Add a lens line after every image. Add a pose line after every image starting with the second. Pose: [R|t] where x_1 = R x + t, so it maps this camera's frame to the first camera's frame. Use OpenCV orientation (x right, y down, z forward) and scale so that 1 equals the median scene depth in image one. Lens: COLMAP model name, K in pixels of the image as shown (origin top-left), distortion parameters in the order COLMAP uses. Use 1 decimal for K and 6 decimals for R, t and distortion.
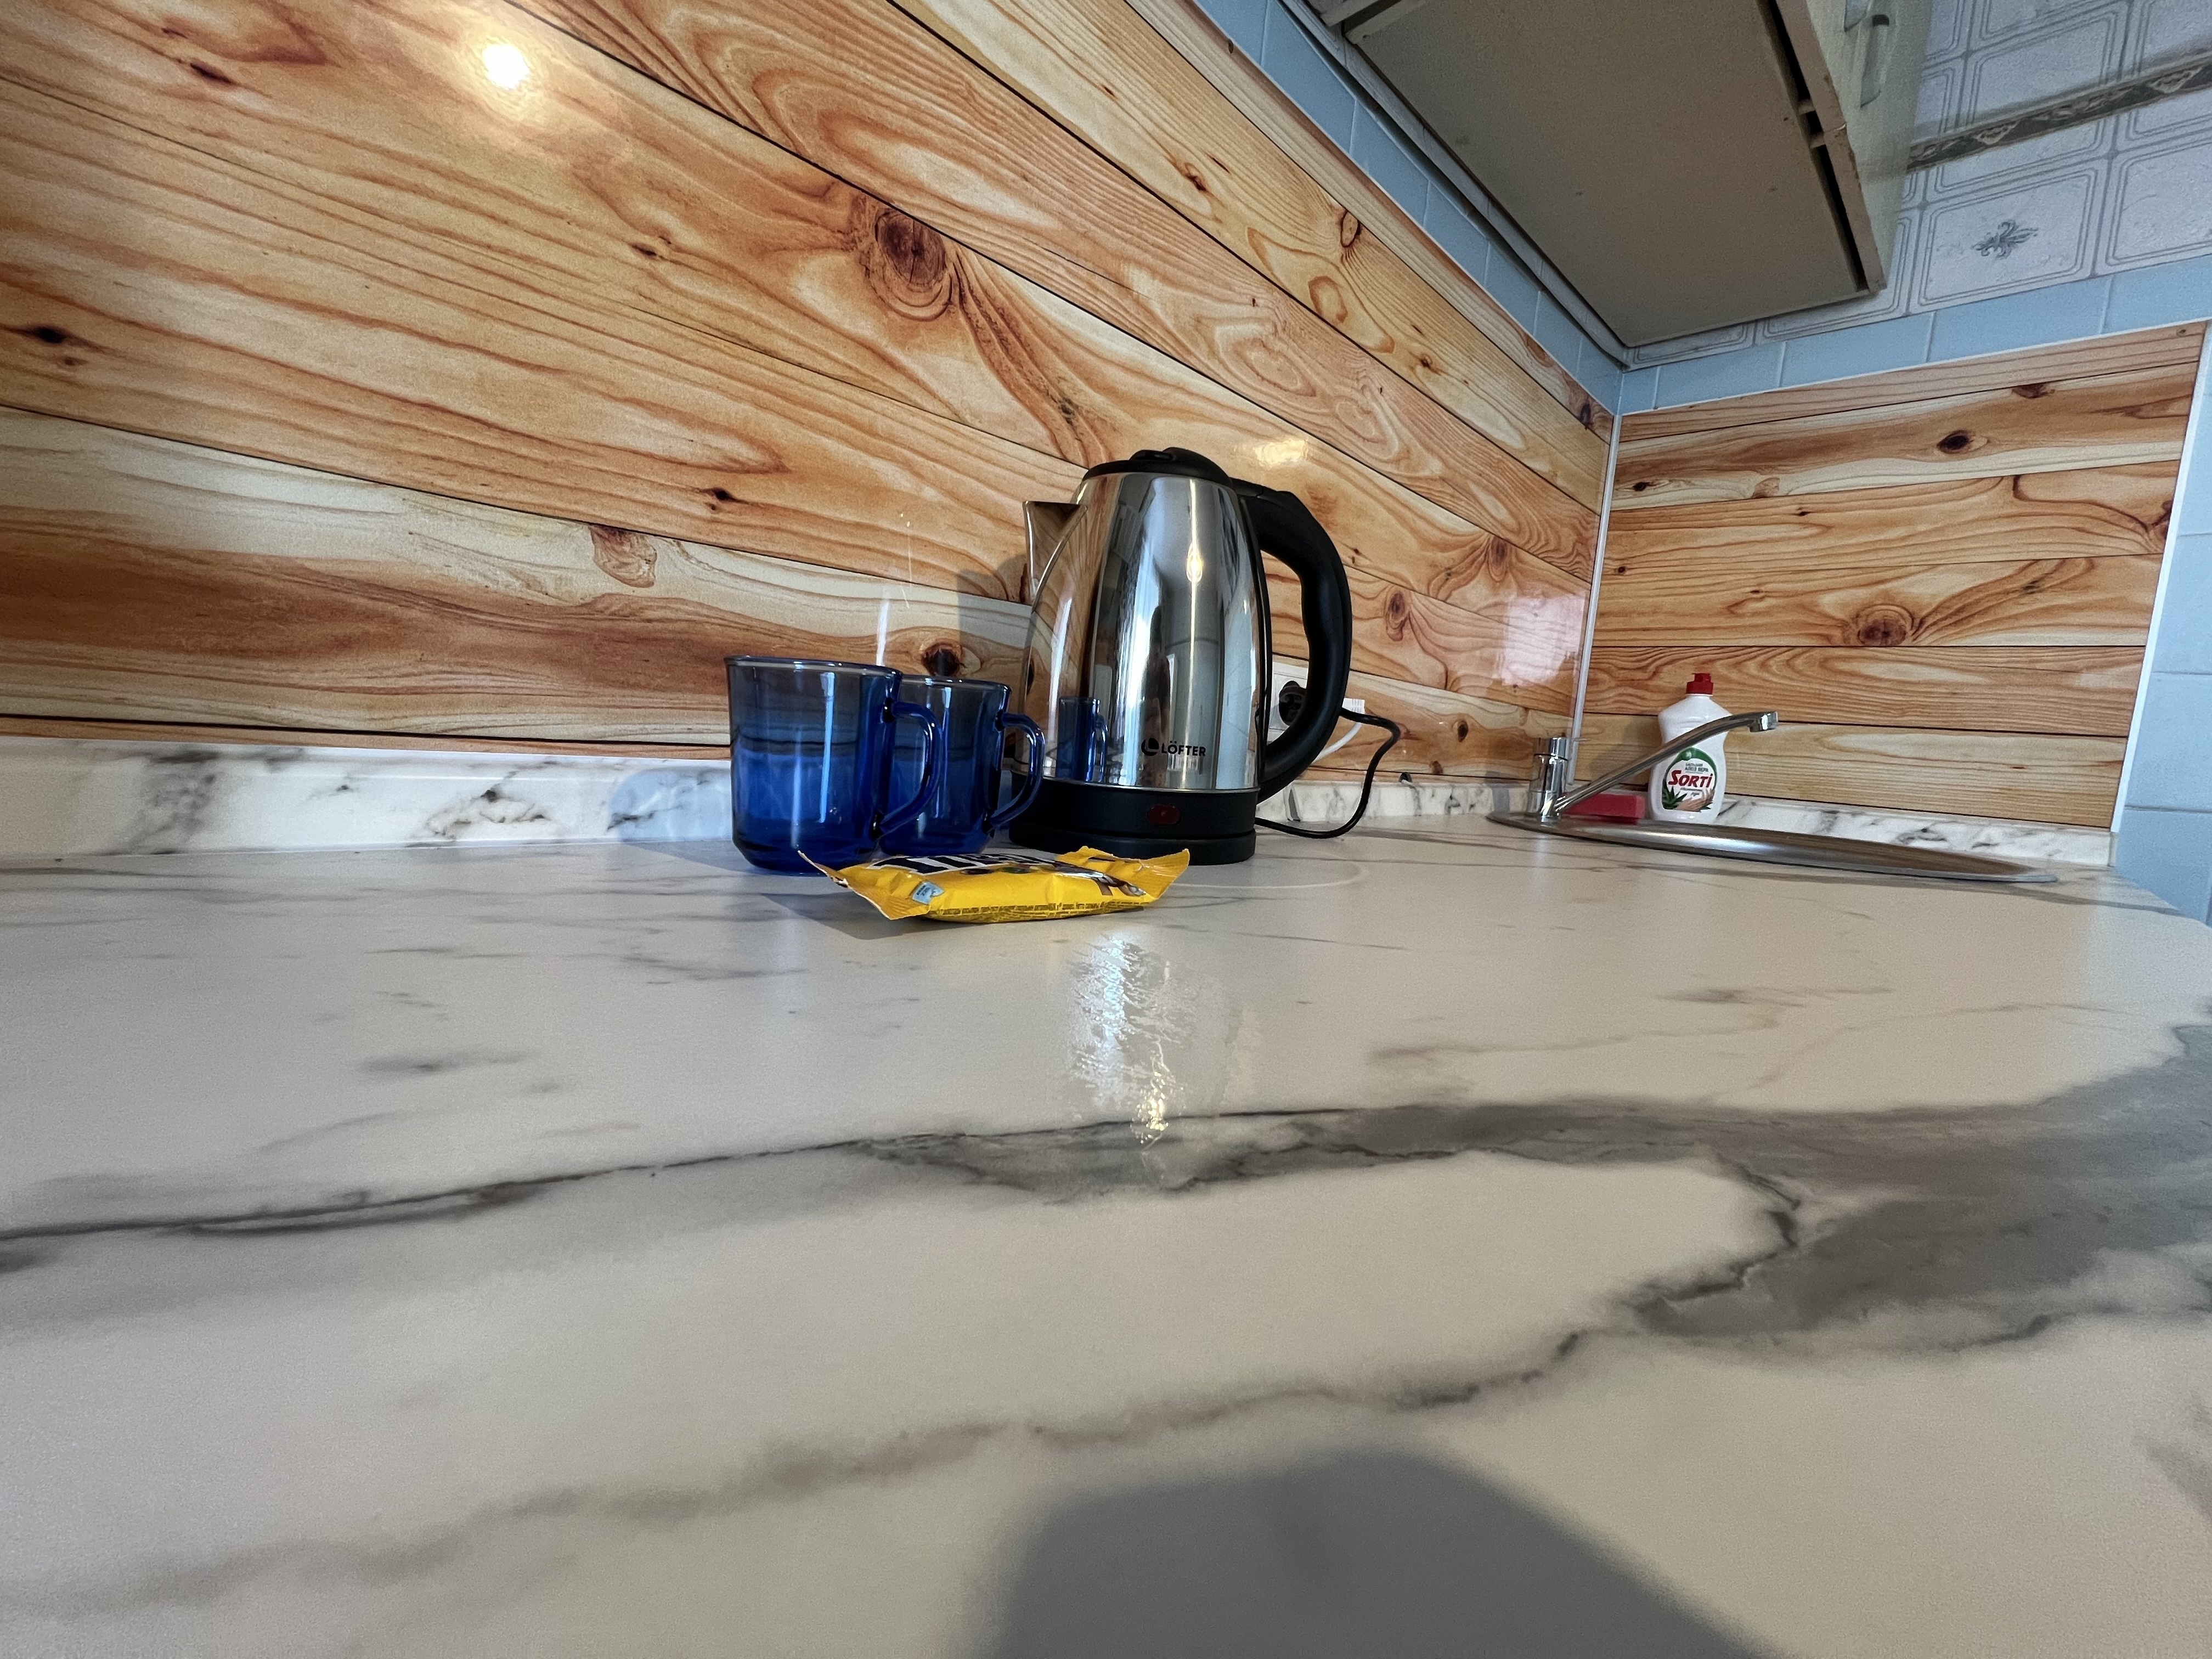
lens RADIAL K [[888.8, 0, 1103.2], [0, 888.8, 819.2], [0, 0, 1]] dist [-0.004069, -0.000328]
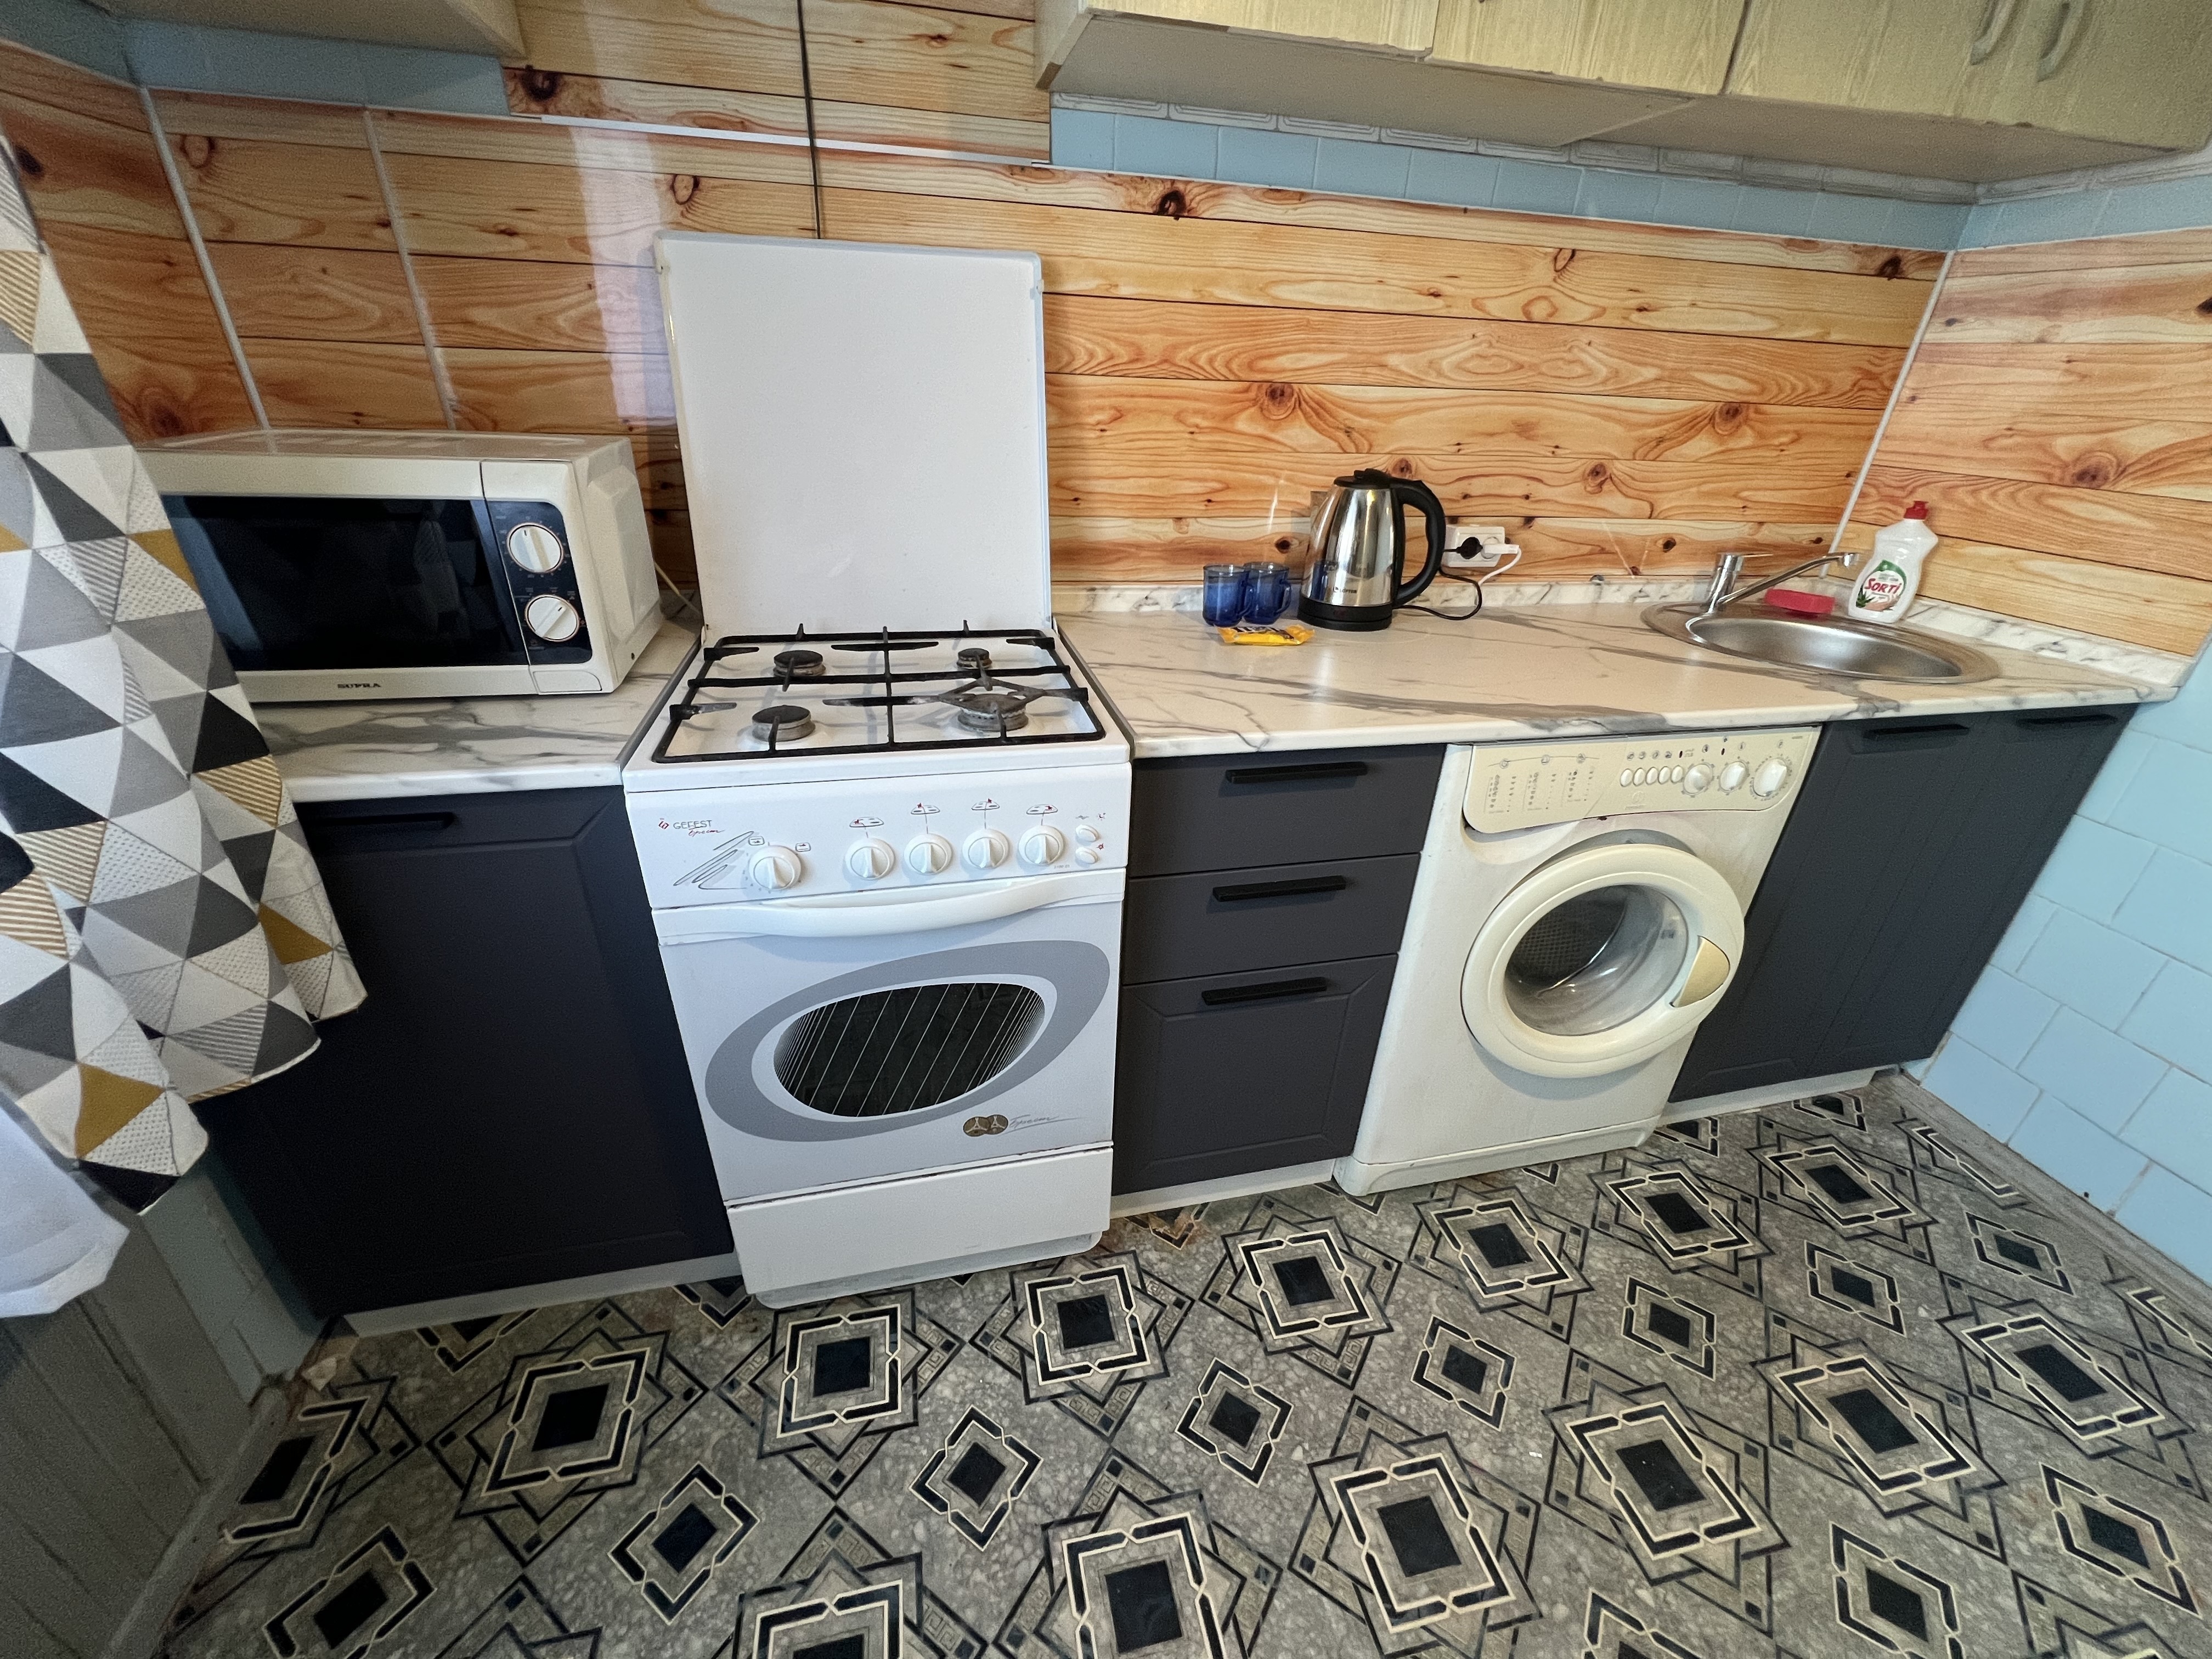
lens RADIAL K [[888.8, 0, 1110.8], [0, 888.8, 827.2], [0, 0, 1]] dist [-0.004069, -0.000328]
pose [[0.855063, 0.199788, -0.478489, 0.509156], [-0.027967, 0.939217, 0.342183, -0.170550], [0.517769, -0.279206, 0.808677, -1.035607]]
